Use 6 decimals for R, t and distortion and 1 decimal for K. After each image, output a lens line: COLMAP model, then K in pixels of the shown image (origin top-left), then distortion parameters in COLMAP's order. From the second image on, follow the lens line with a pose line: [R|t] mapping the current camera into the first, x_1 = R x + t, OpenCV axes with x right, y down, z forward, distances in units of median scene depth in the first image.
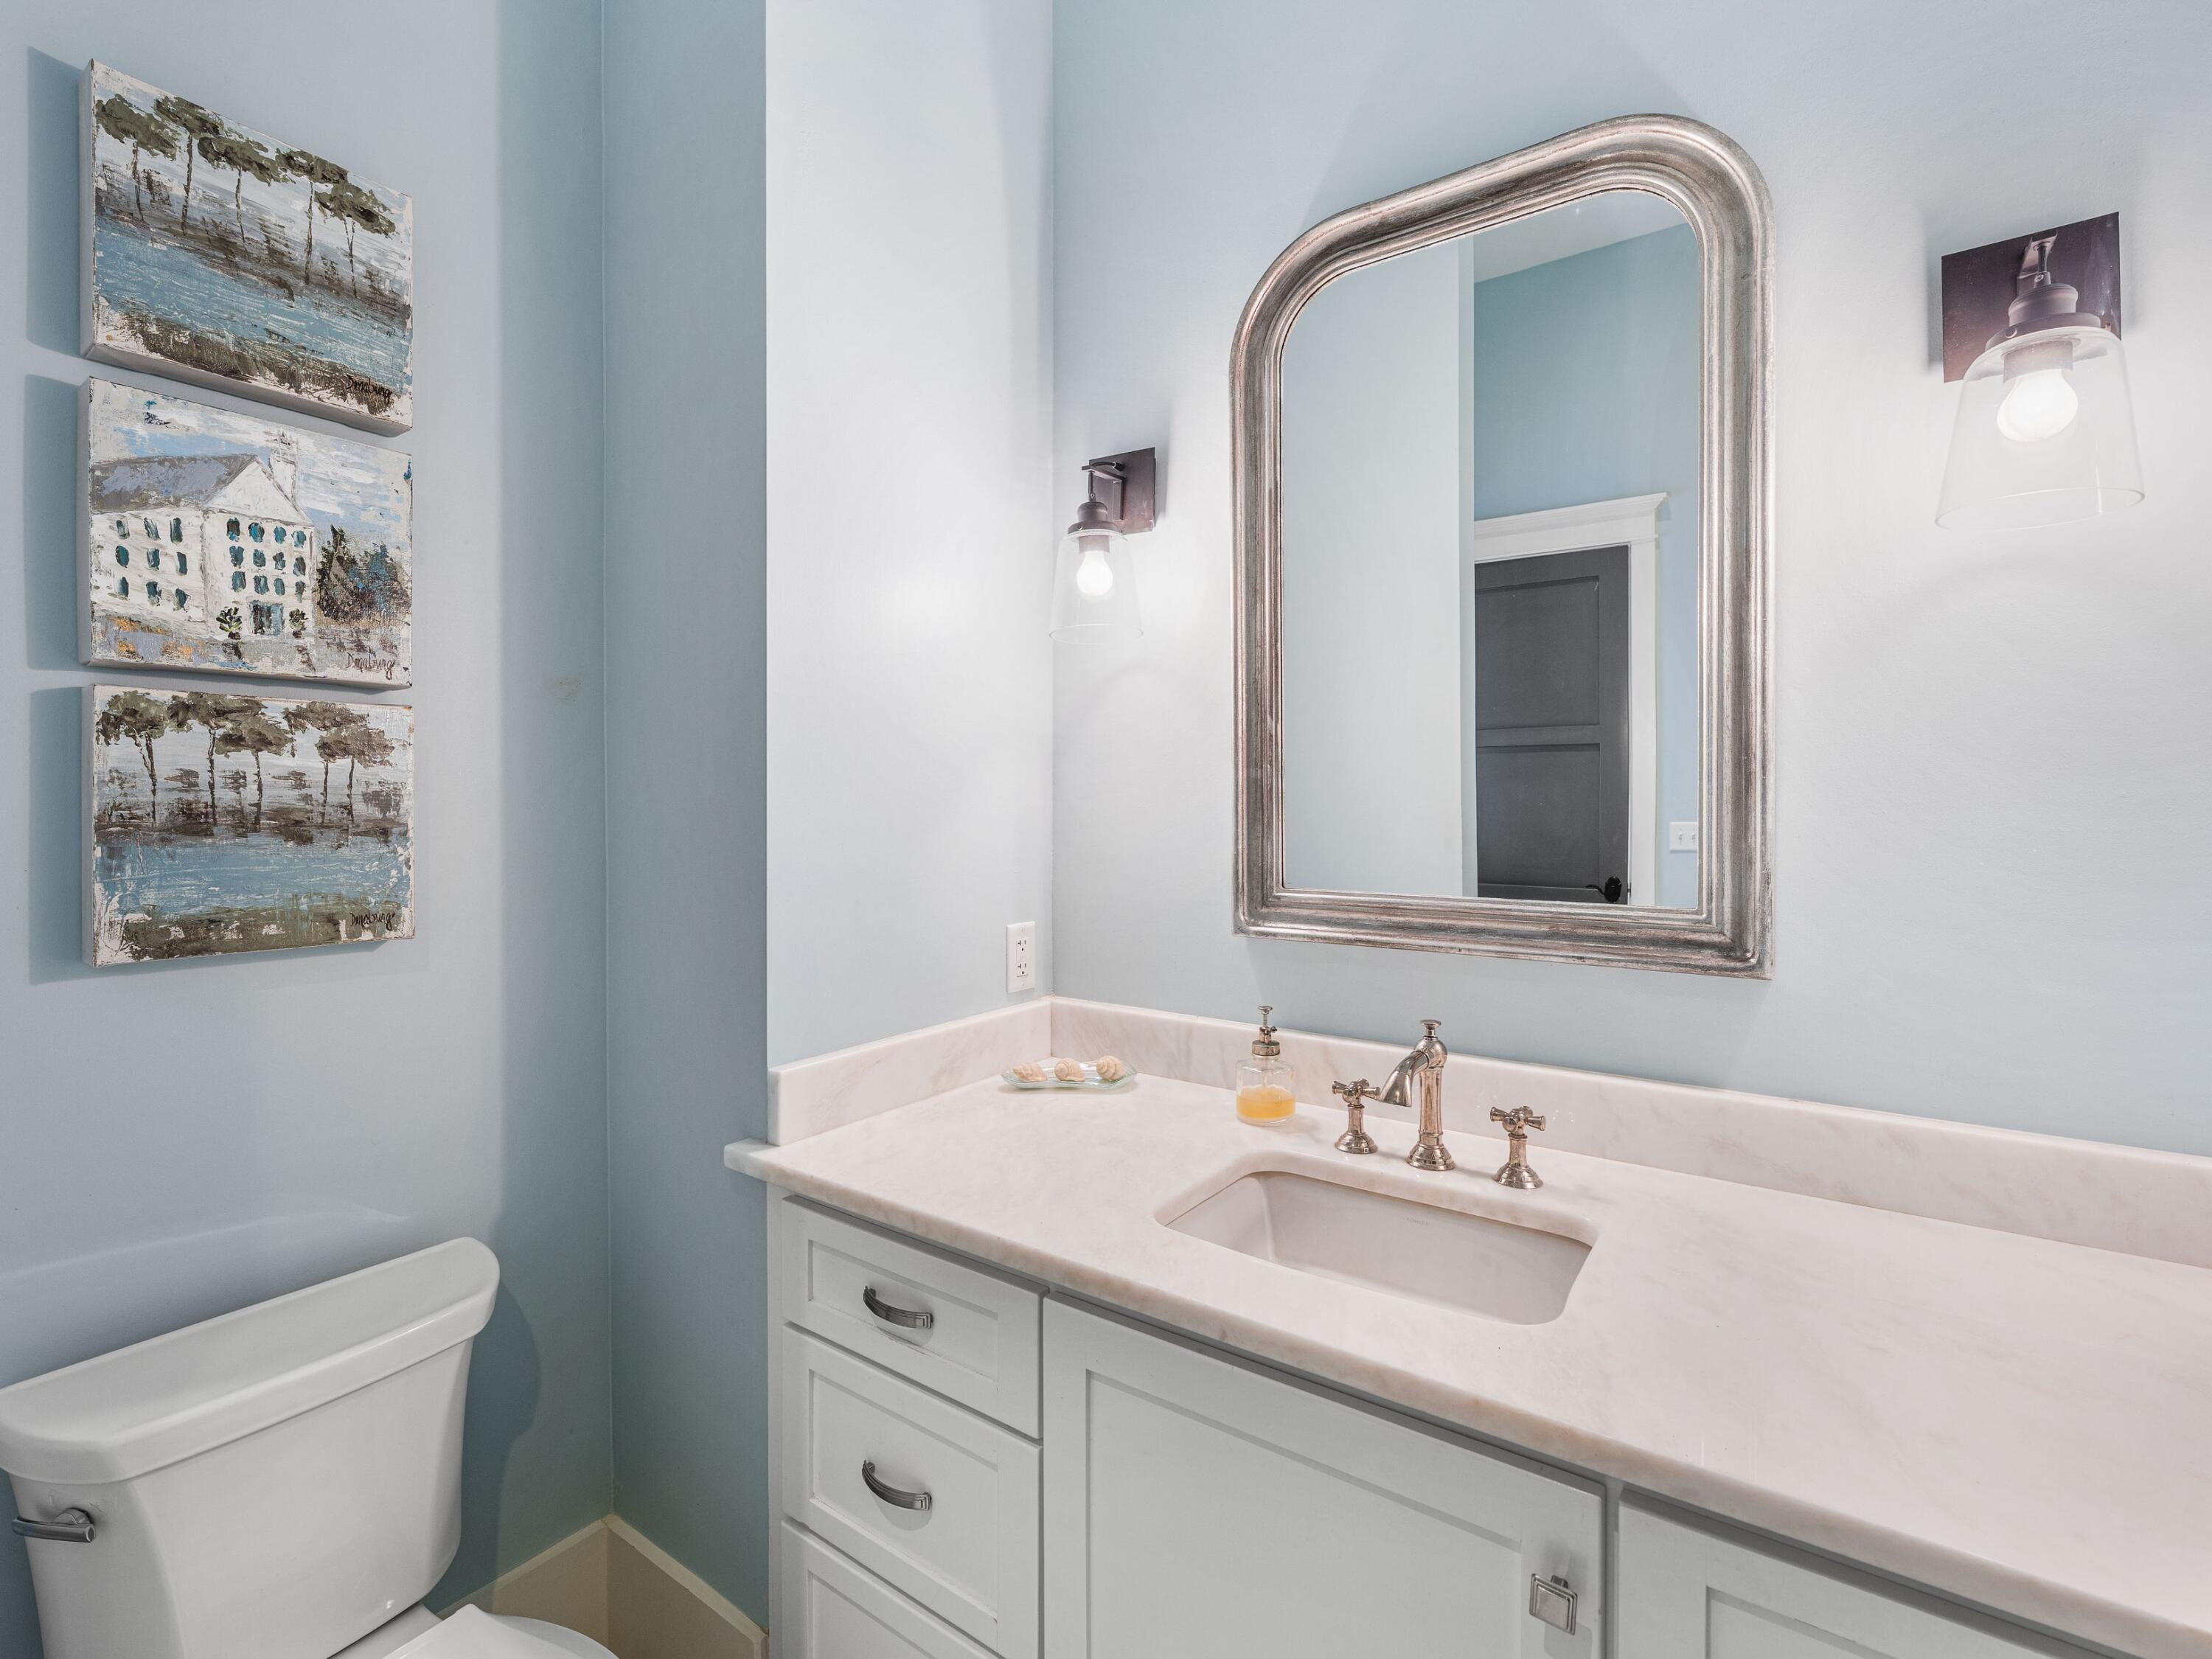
lens RADIAL K [[1007.2, 0, 1103.2], [0, 1007.2, 808.5], [0, 0, 1]] dist [-0.004576, -0.000367]
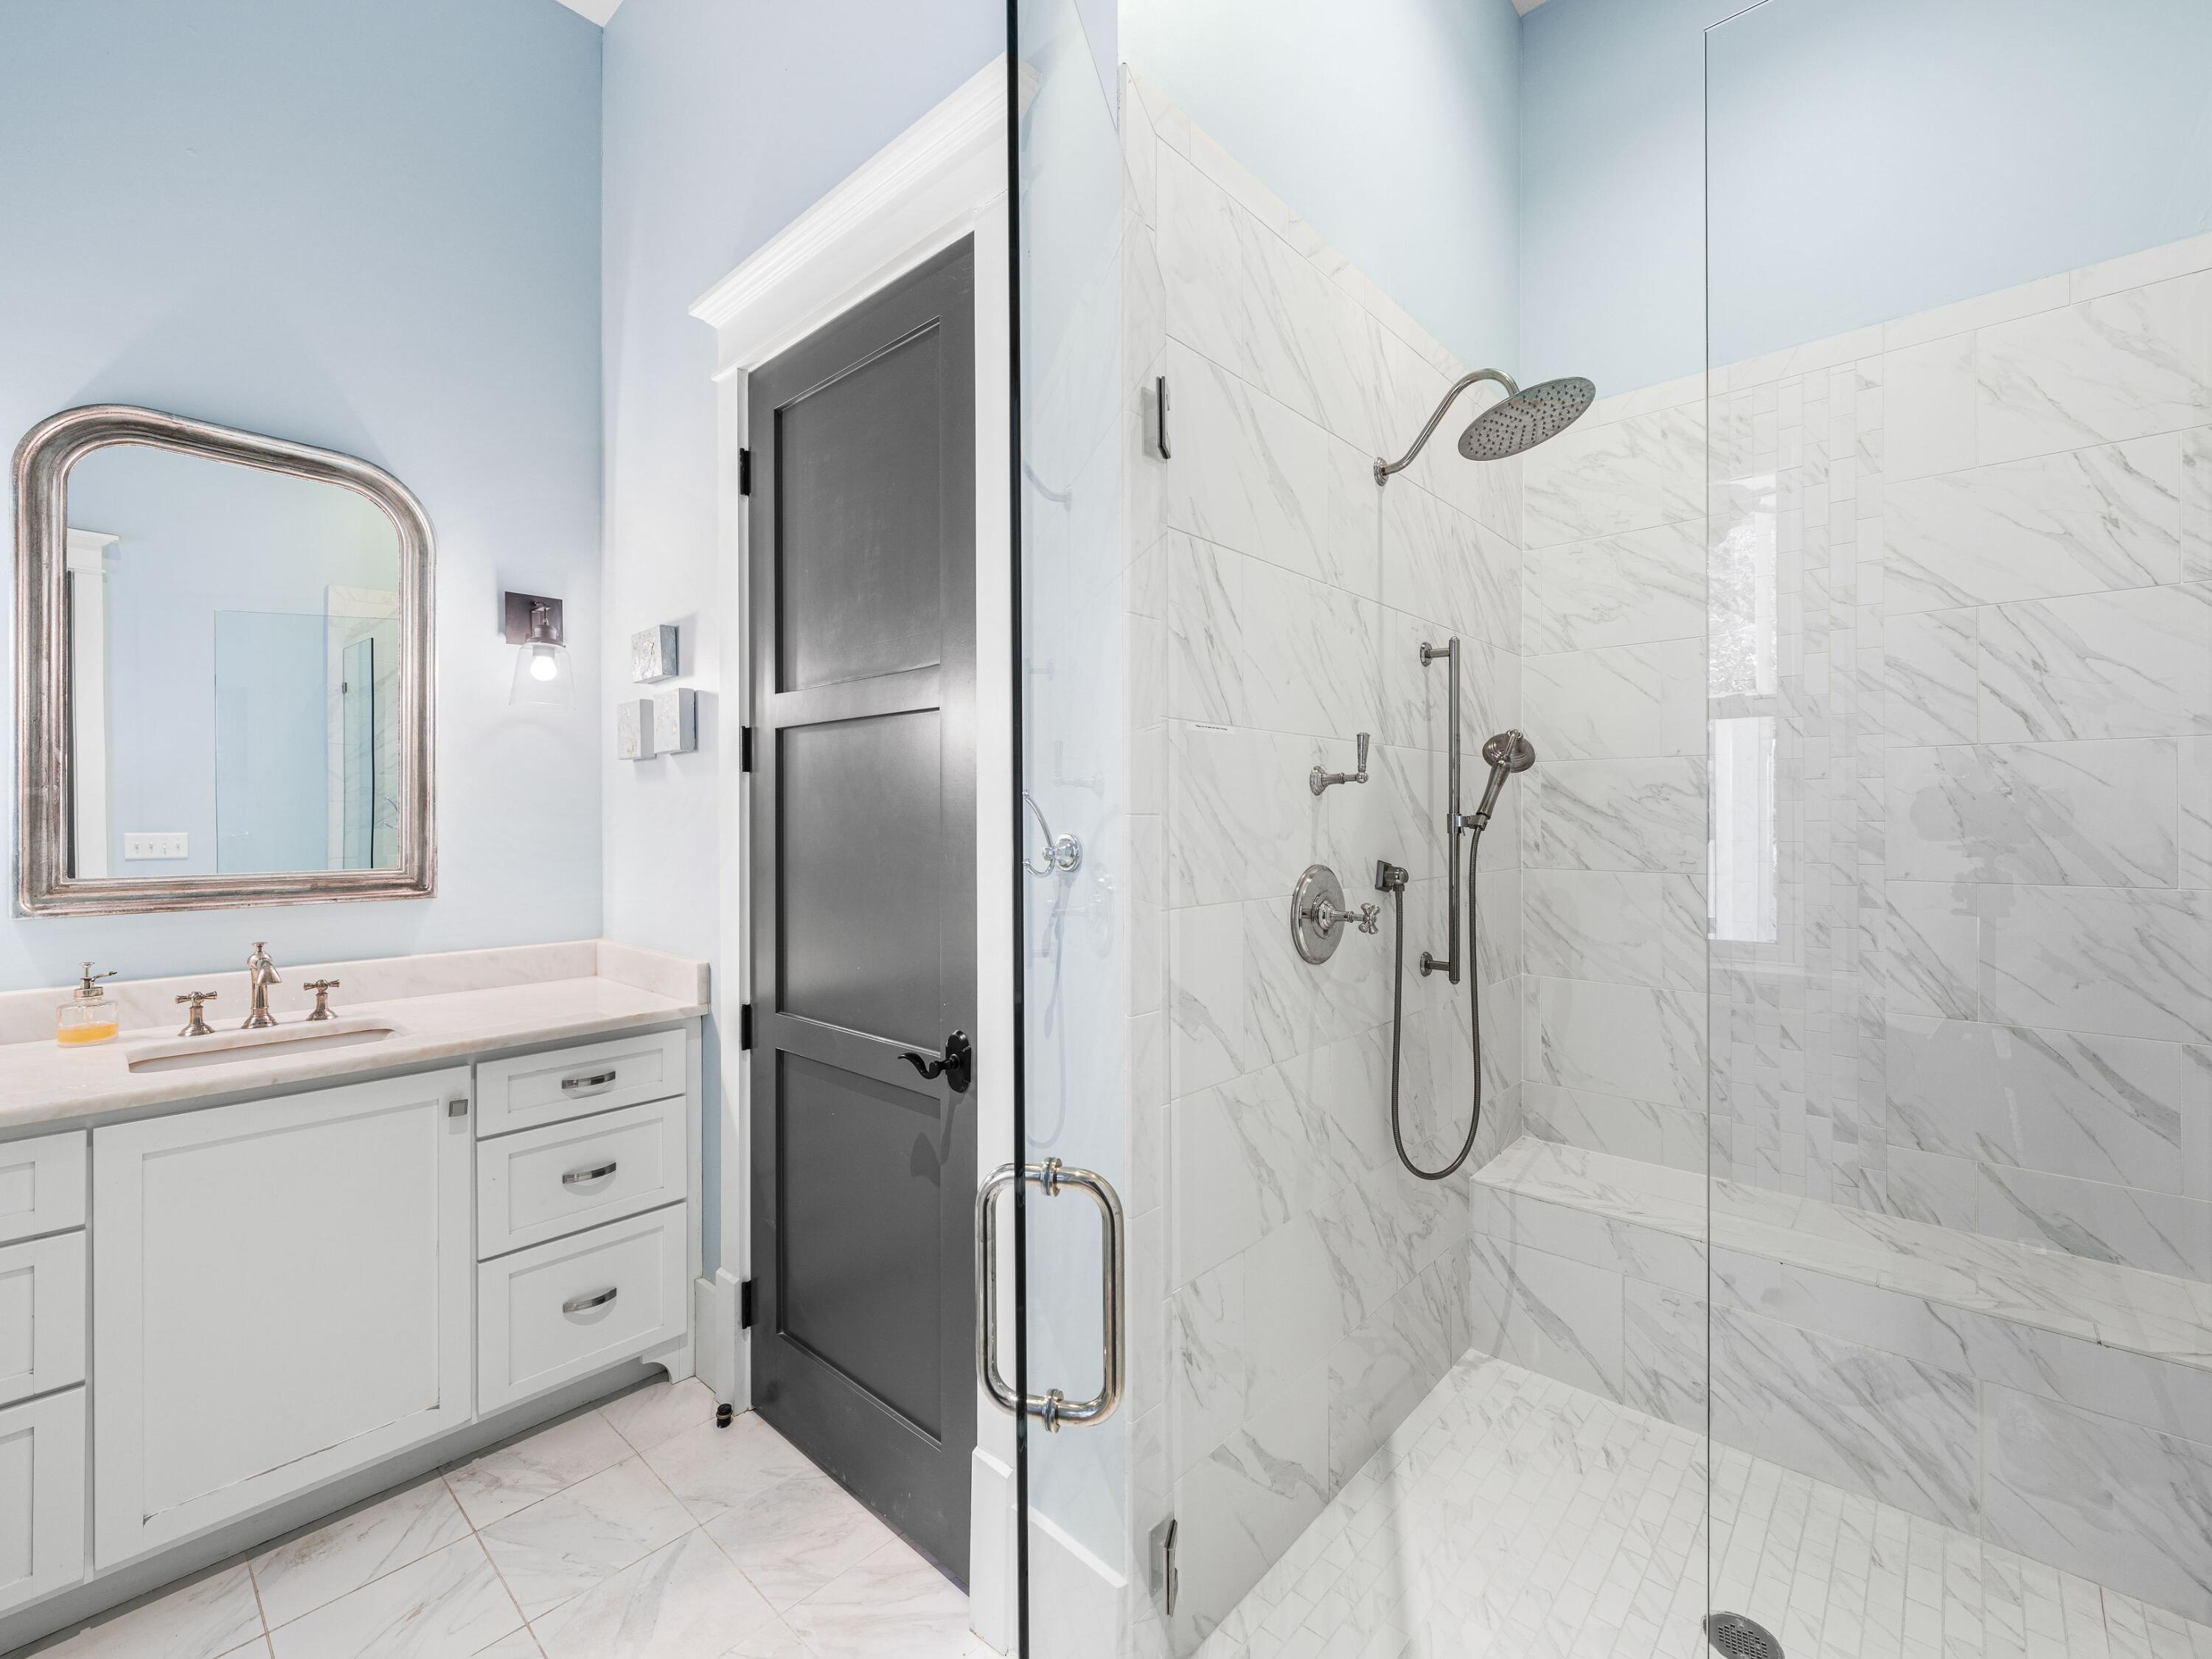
lens RADIAL K [[938.9, 0, 1104.5], [0, 938.9, 820.4], [0, 0, 1]] dist [-0.001741, -0.000387]
pose [[0.106534, -0.002553, 0.994306, -1.150671], [0.004958, 0.999986, 0.002036, 0.007892], [-0.994297, 0.004713, 0.106545, -0.621836]]
